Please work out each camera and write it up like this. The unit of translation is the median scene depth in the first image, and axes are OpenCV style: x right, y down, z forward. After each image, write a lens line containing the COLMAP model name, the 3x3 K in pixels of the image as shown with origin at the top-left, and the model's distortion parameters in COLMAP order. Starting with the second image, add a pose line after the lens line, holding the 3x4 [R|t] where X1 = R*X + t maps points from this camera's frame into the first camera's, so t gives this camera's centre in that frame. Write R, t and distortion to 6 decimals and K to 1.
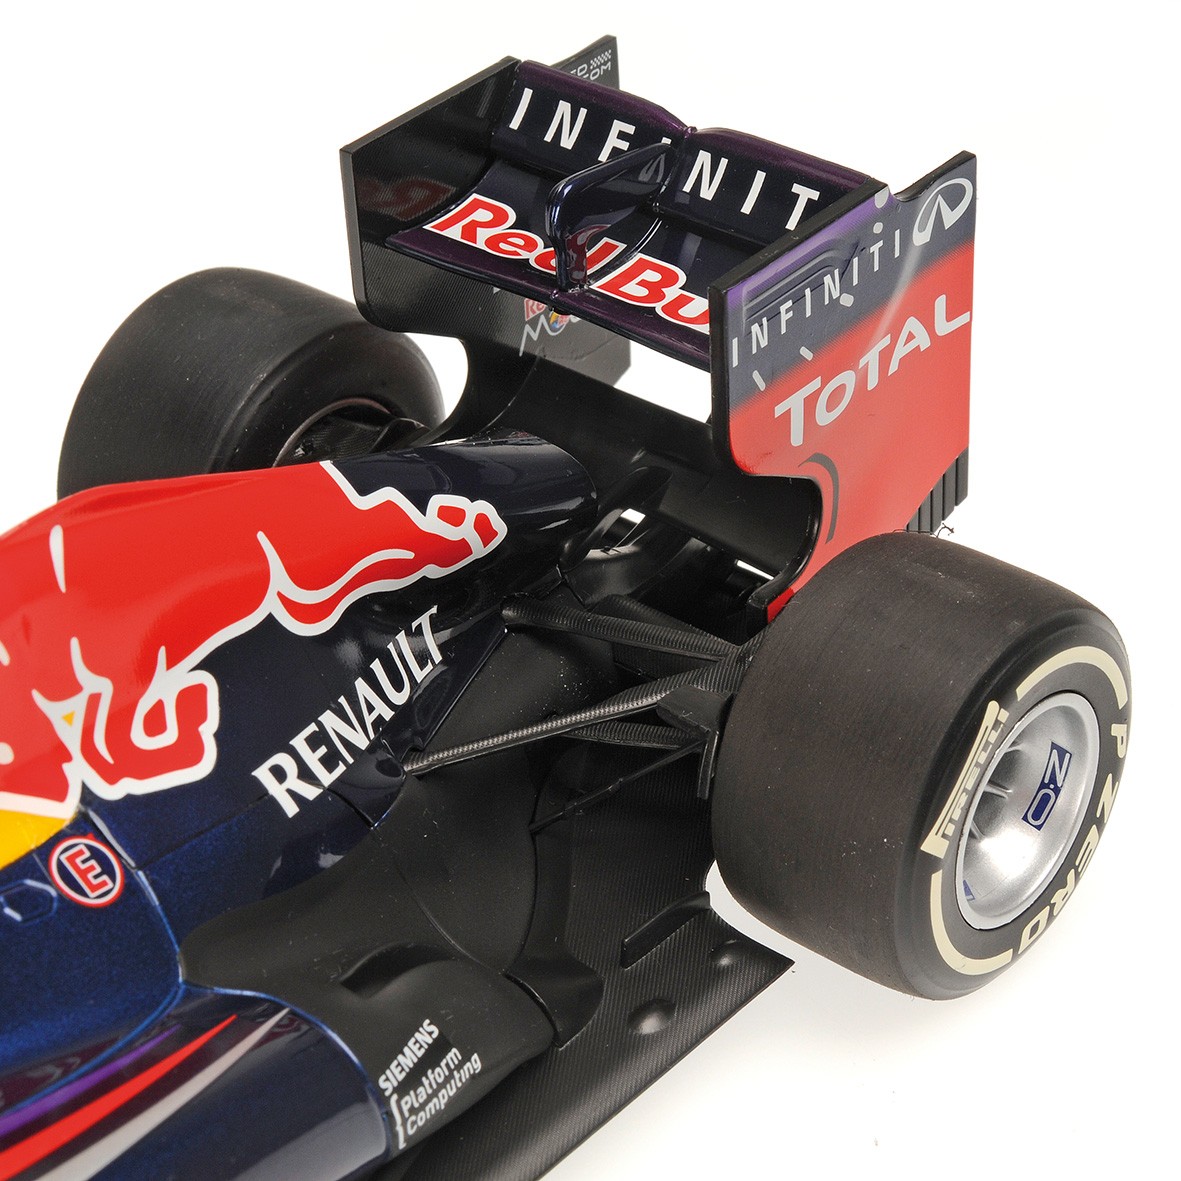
lens RADIAL K [[4138.8, 0, 590.5], [0, 4138.8, 590.5], [0, 0, 1]] dist [0.007181, 1.577412]
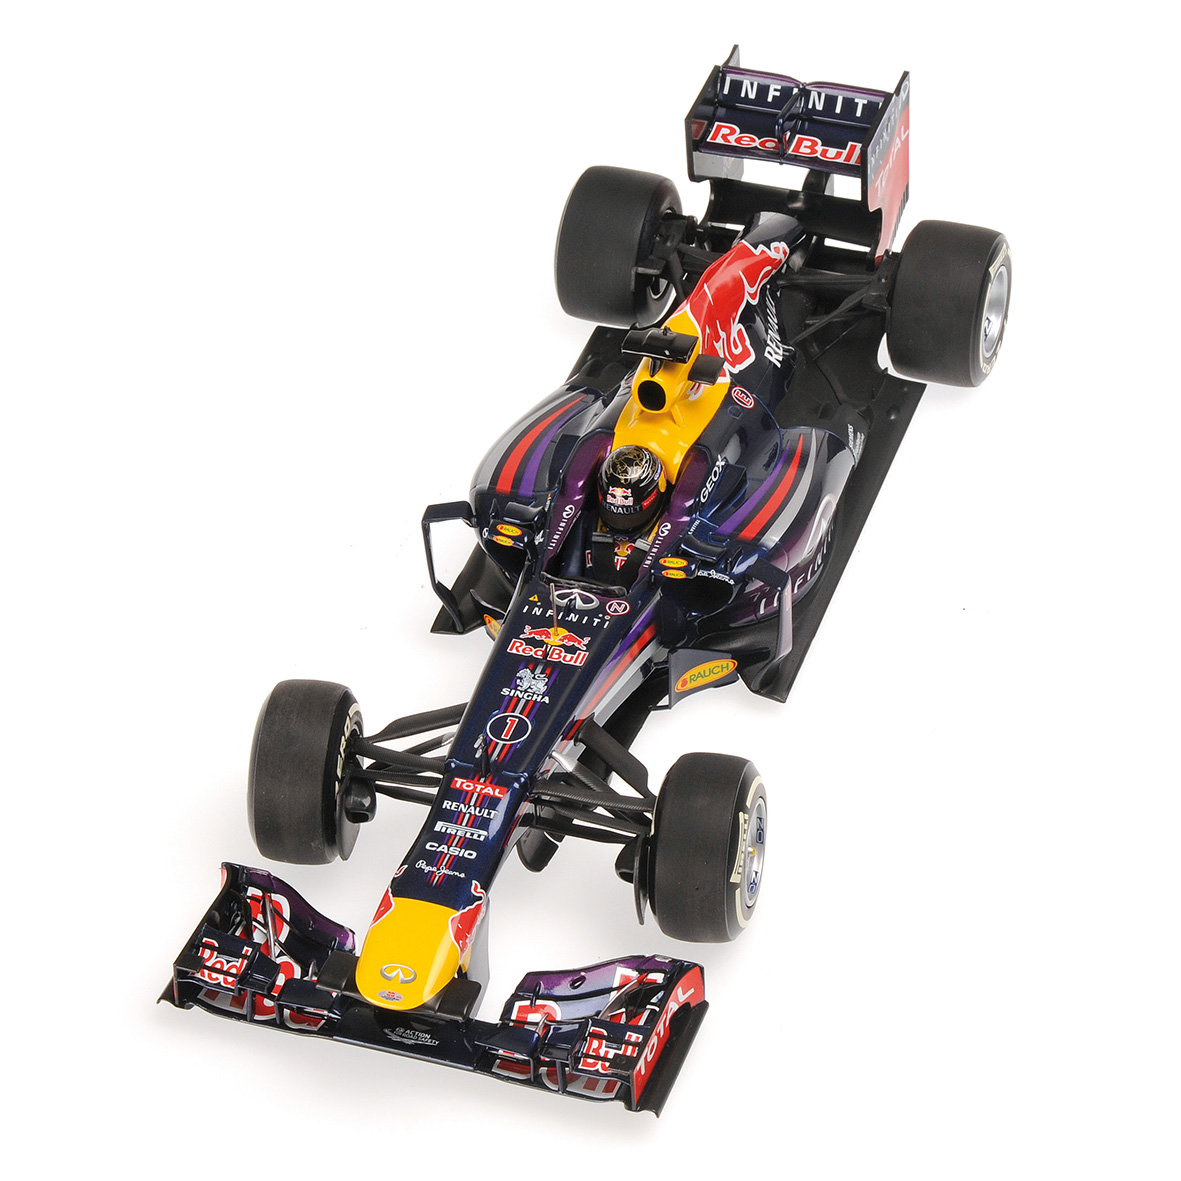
lens RADIAL K [[4138.8, 0, 590.5], [0, 4138.8, 590.5], [0, 0, 1]] dist [0.007181, 1.577412]
pose [[0.946975, -0.226507, 0.227890, -0.836660], [0.200909, 0.970923, 0.130172, -0.183238], [-0.250748, -0.077484, 0.964946, -1.631312]]
